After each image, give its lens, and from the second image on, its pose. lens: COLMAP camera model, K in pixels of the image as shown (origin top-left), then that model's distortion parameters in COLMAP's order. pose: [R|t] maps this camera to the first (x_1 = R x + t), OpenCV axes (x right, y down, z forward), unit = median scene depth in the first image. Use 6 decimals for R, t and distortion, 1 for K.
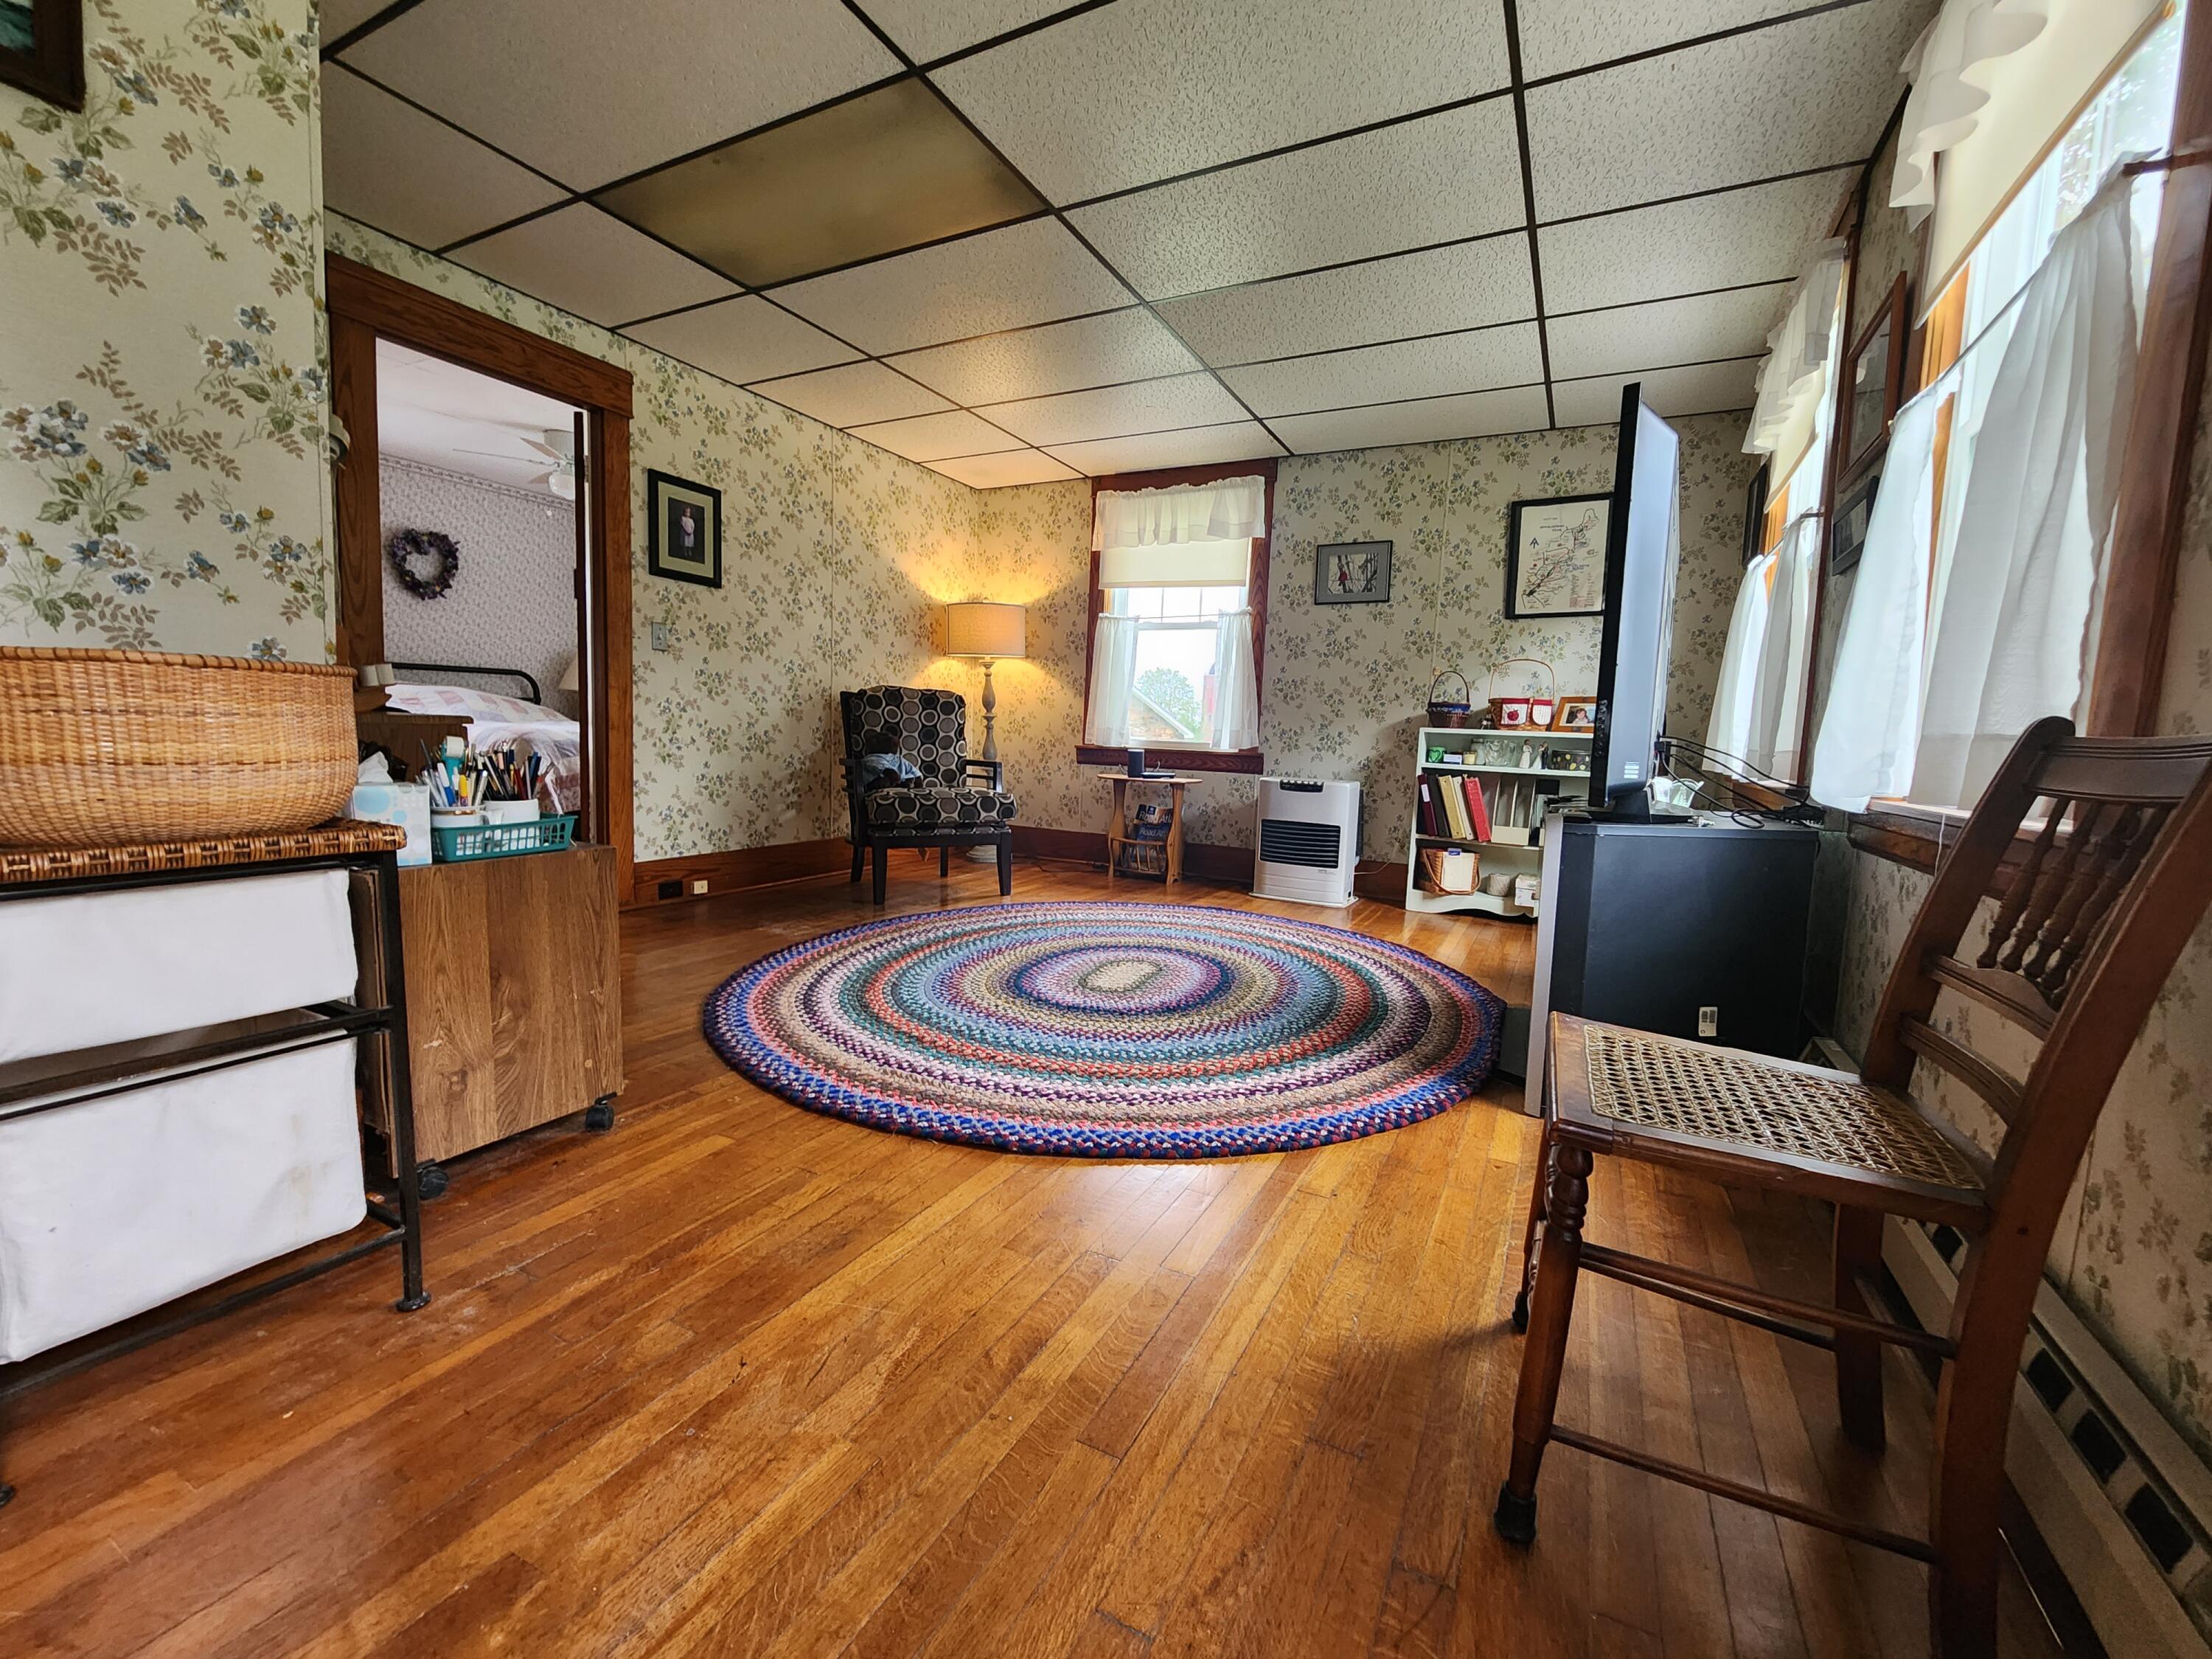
lens RADIAL K [[910.3, 0, 1111.4], [0, 910.3, 827.1], [0, 0, 1]] dist [-0.000665, -0.001384]
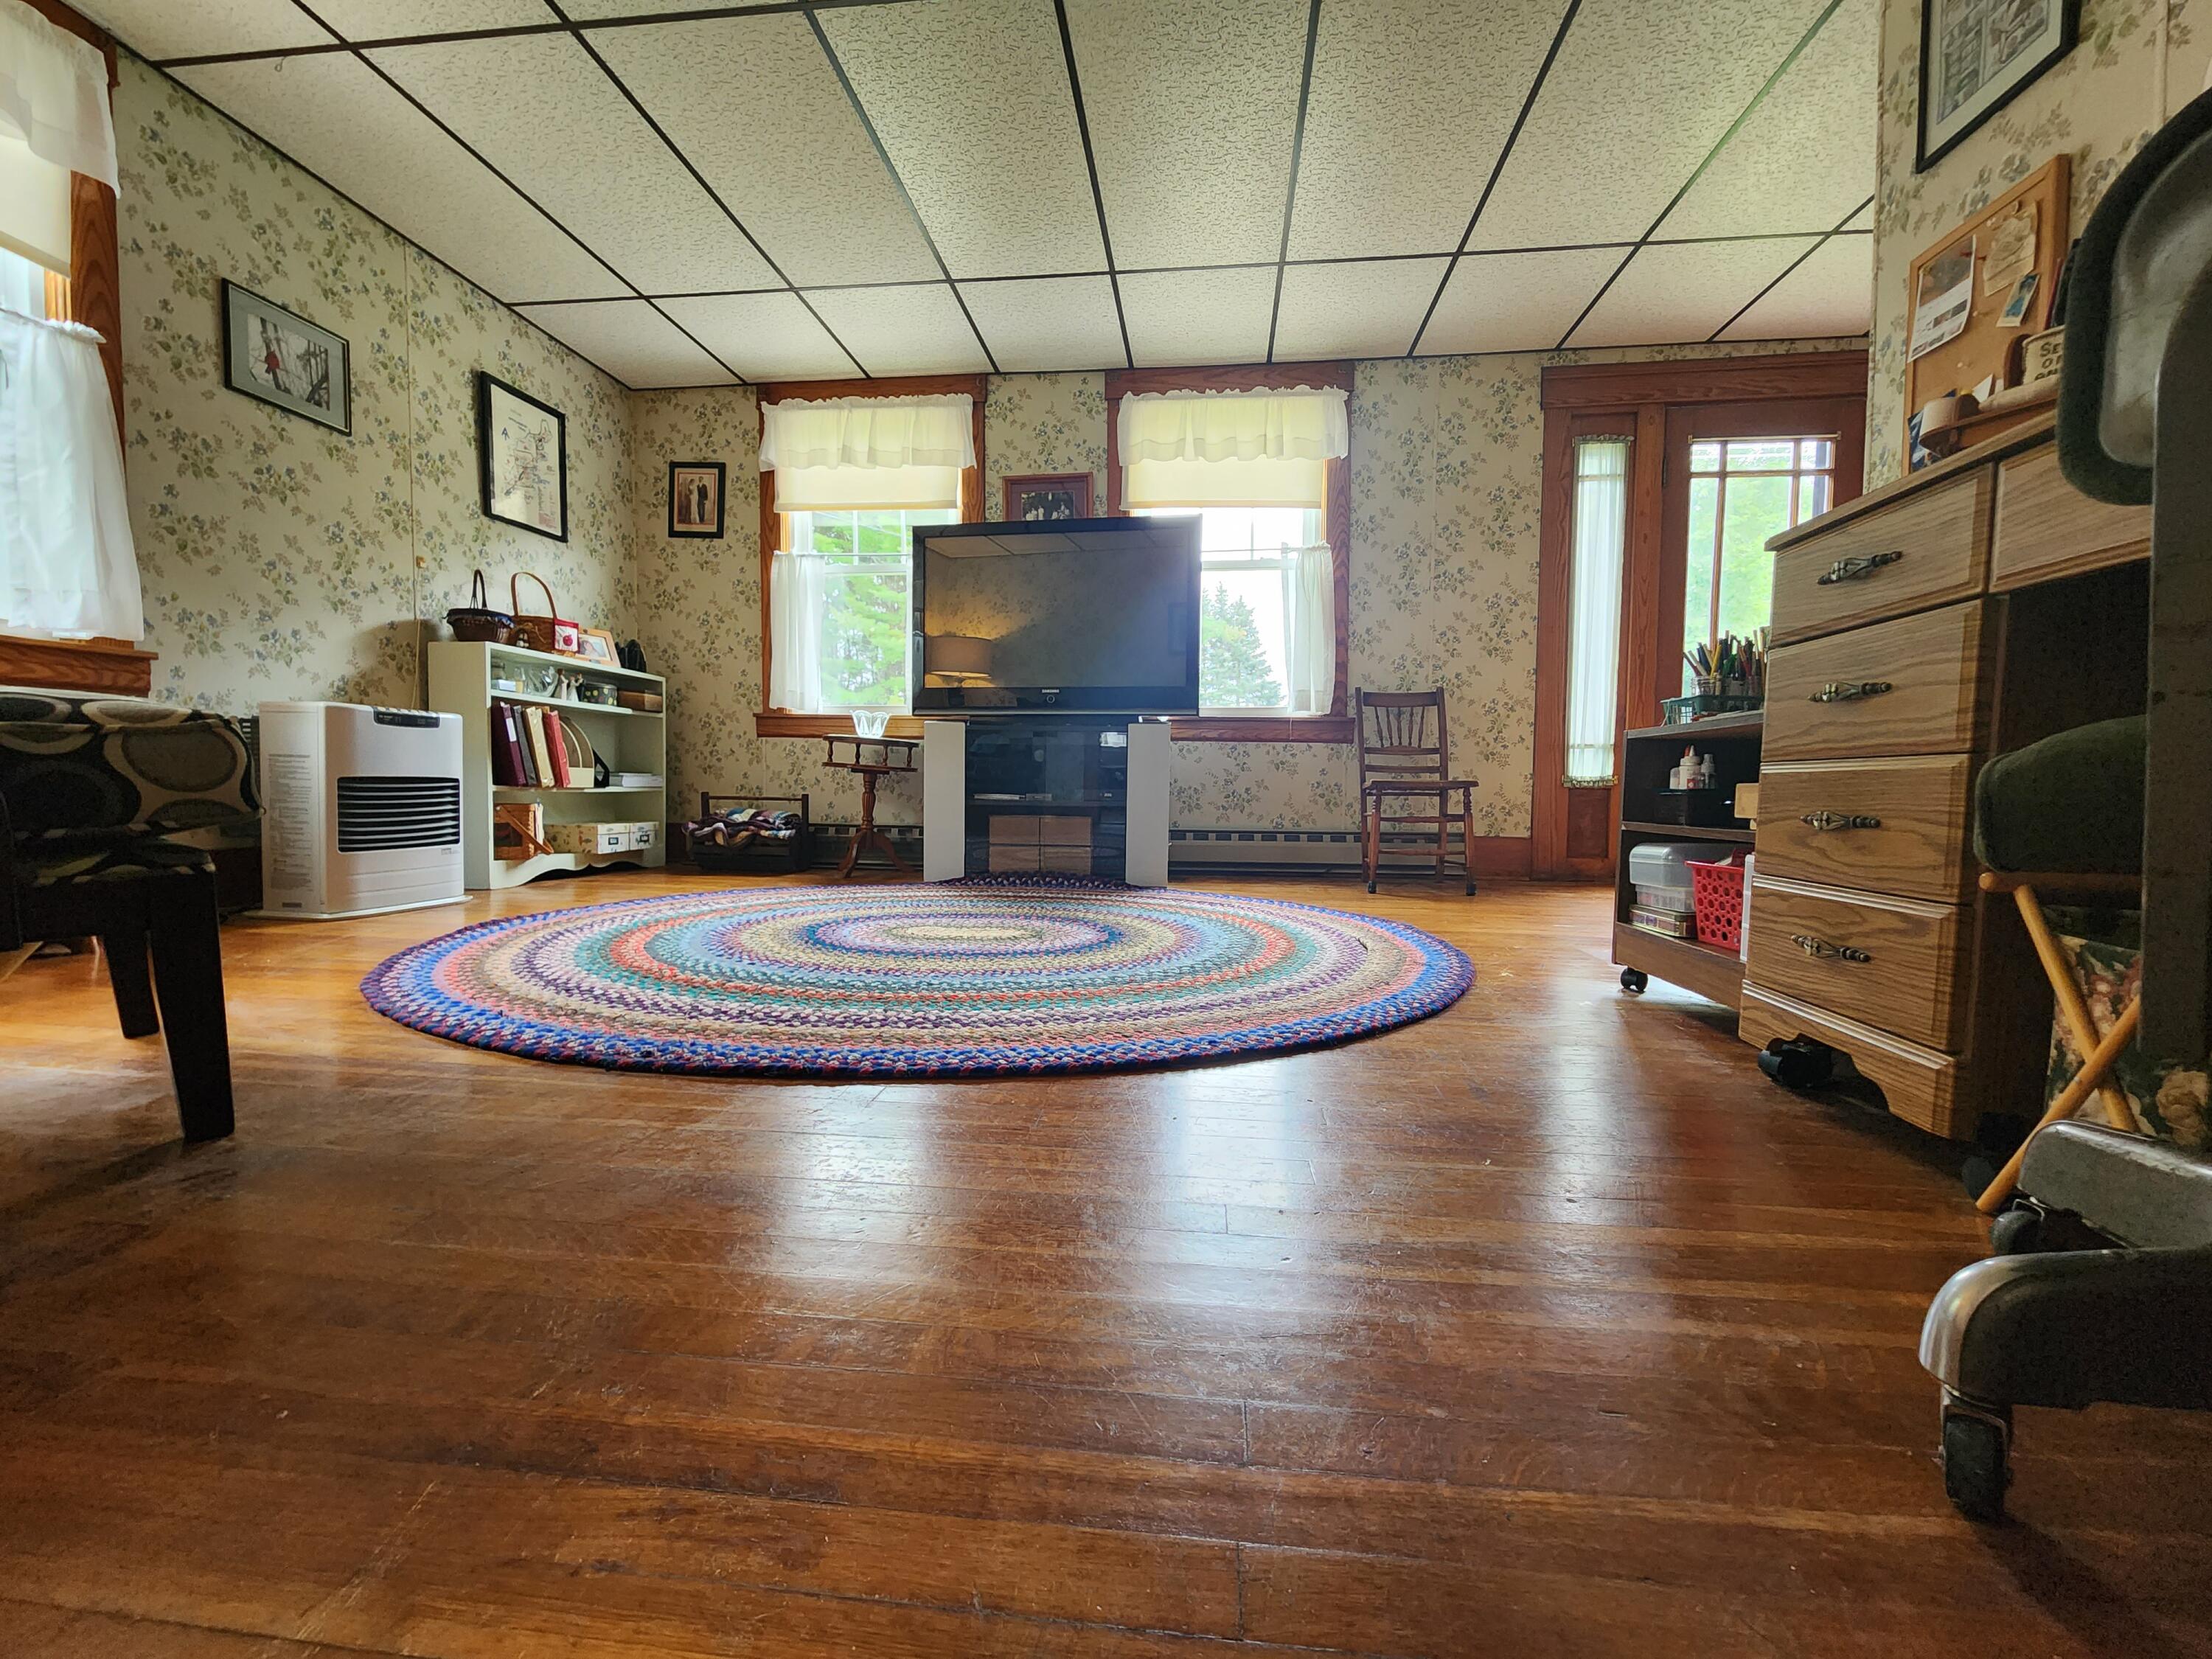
lens RADIAL K [[910.3, 0, 1106.9], [0, 910.3, 826.8], [0, 0, 1]] dist [-0.000665, -0.001384]
pose [[-0.359395, -0.092632, 0.928577, -0.541428], [0.062618, 0.990425, 0.123038, -0.018862], [-0.931082, 0.102364, -0.350153, 0.793533]]
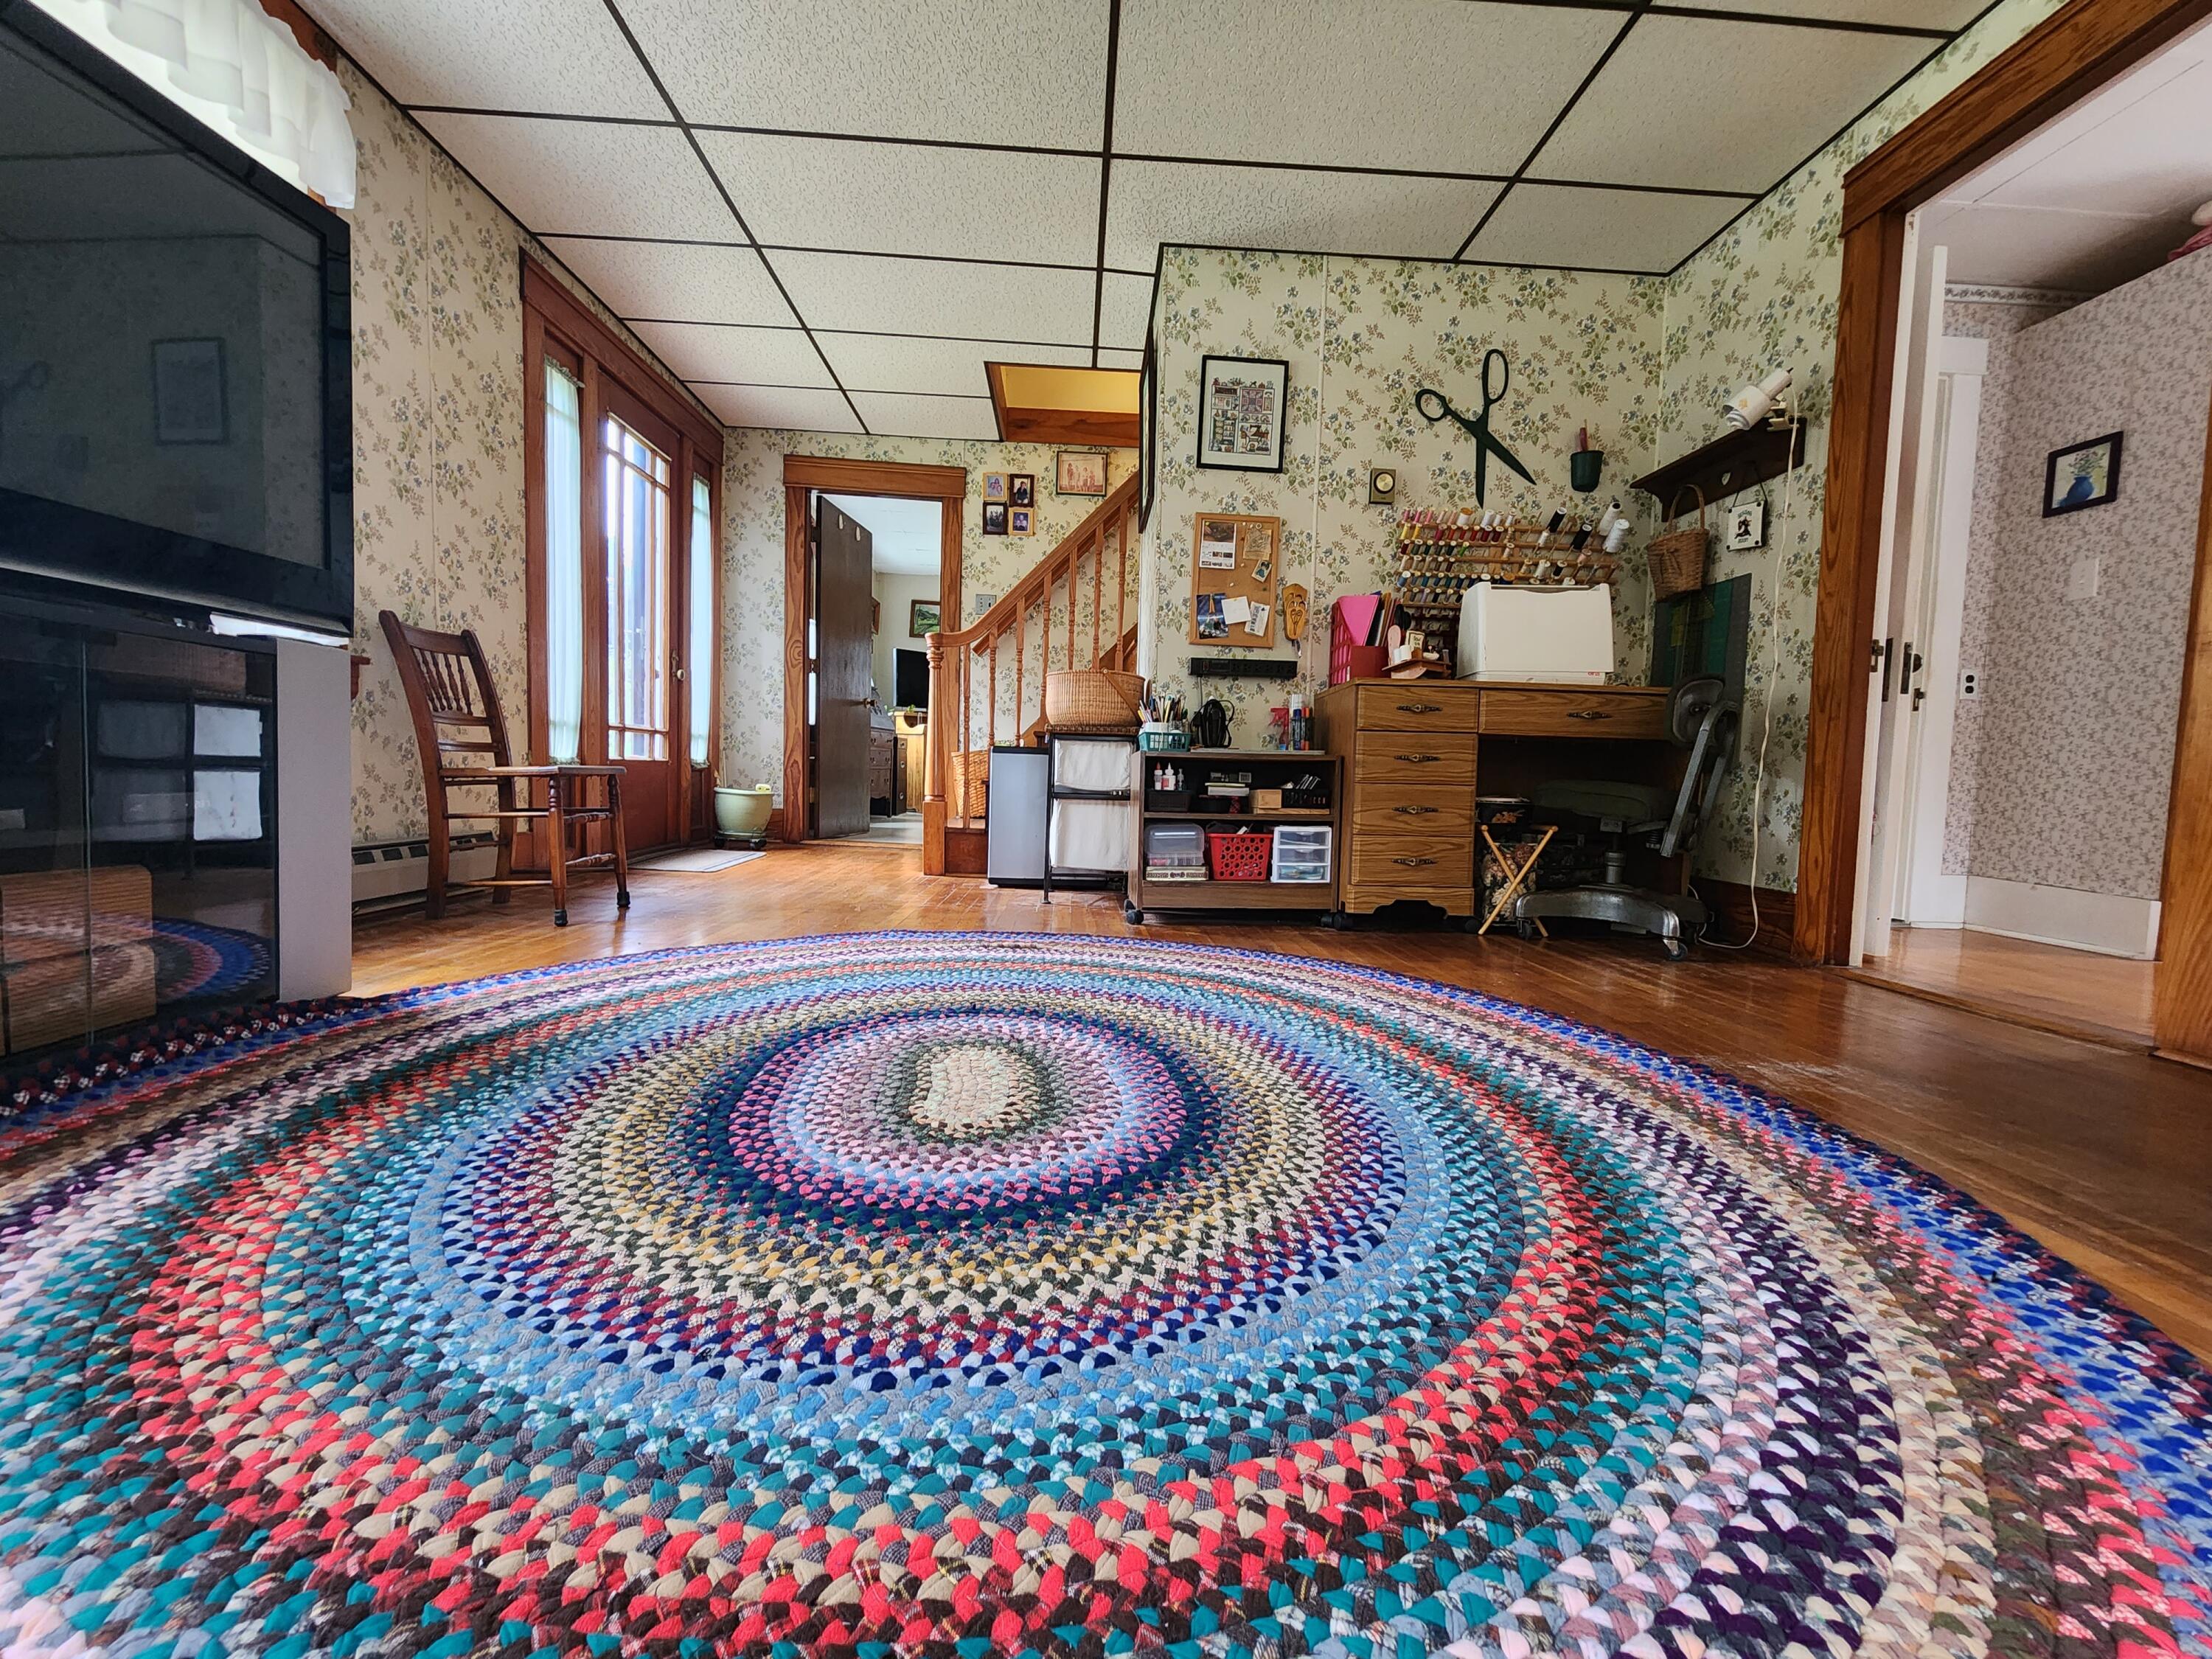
lens RADIAL K [[910.3, 0, 1112.8], [0, 910.3, 829.6], [0, 0, 1]] dist [-0.000665, -0.001384]
pose [[-0.861571, -0.034827, -0.506441, -0.151401], [-0.112420, 0.985962, 0.123449, -0.017939], [0.495032, 0.163295, -0.853392, 0.886212]]
